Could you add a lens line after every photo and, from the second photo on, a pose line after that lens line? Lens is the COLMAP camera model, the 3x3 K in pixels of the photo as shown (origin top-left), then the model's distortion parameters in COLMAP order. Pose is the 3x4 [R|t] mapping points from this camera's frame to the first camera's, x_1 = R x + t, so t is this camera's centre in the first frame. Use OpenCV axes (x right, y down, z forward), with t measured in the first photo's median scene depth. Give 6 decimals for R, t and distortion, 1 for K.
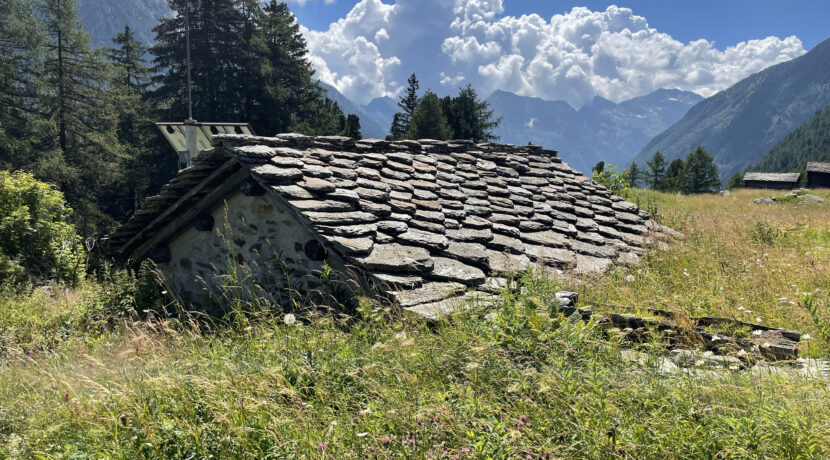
lens RADIAL K [[621.2, 0, 419.3], [0, 621.2, 226.9], [0, 0, 1]] dist [0.081488, -0.089086]
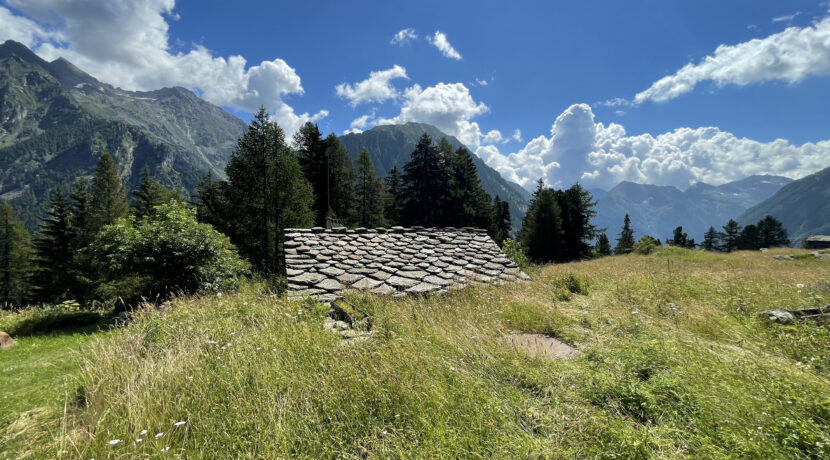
lens RADIAL K [[334.2, 0, 415.3], [0, 334.2, 227.1], [0, 0, 1]] dist [-0.000166, -0.001298]
pose [[0.908559, 0.003840, -0.417738, 0.054643], [-0.044136, 0.995244, -0.086845, -0.003550], [0.415418, 0.097341, 0.904407, -0.006498]]
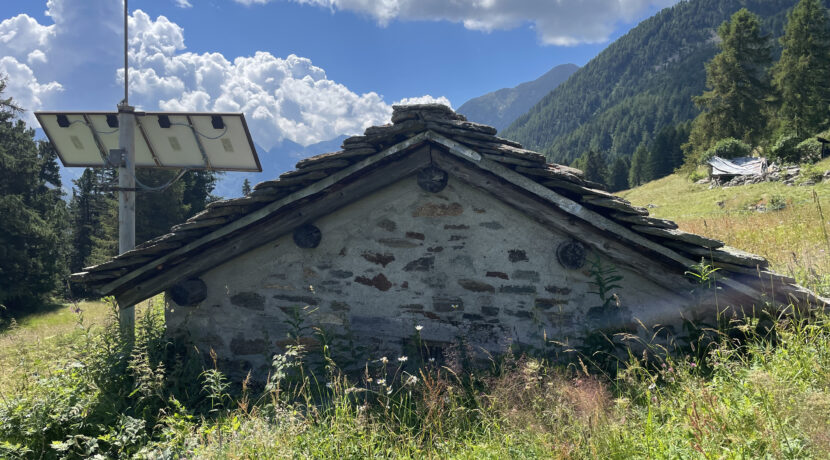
lens RADIAL K [[621.2, 0, 411.8], [0, 621.2, 226.3], [0, 0, 1]] dist [0.081488, -0.089086]
pose [[0.890033, -0.024408, 0.455243, -0.041590], [0.053854, 0.997203, -0.051823, 0.001839], [-0.452705, 0.070640, 0.888858, 0.024527]]
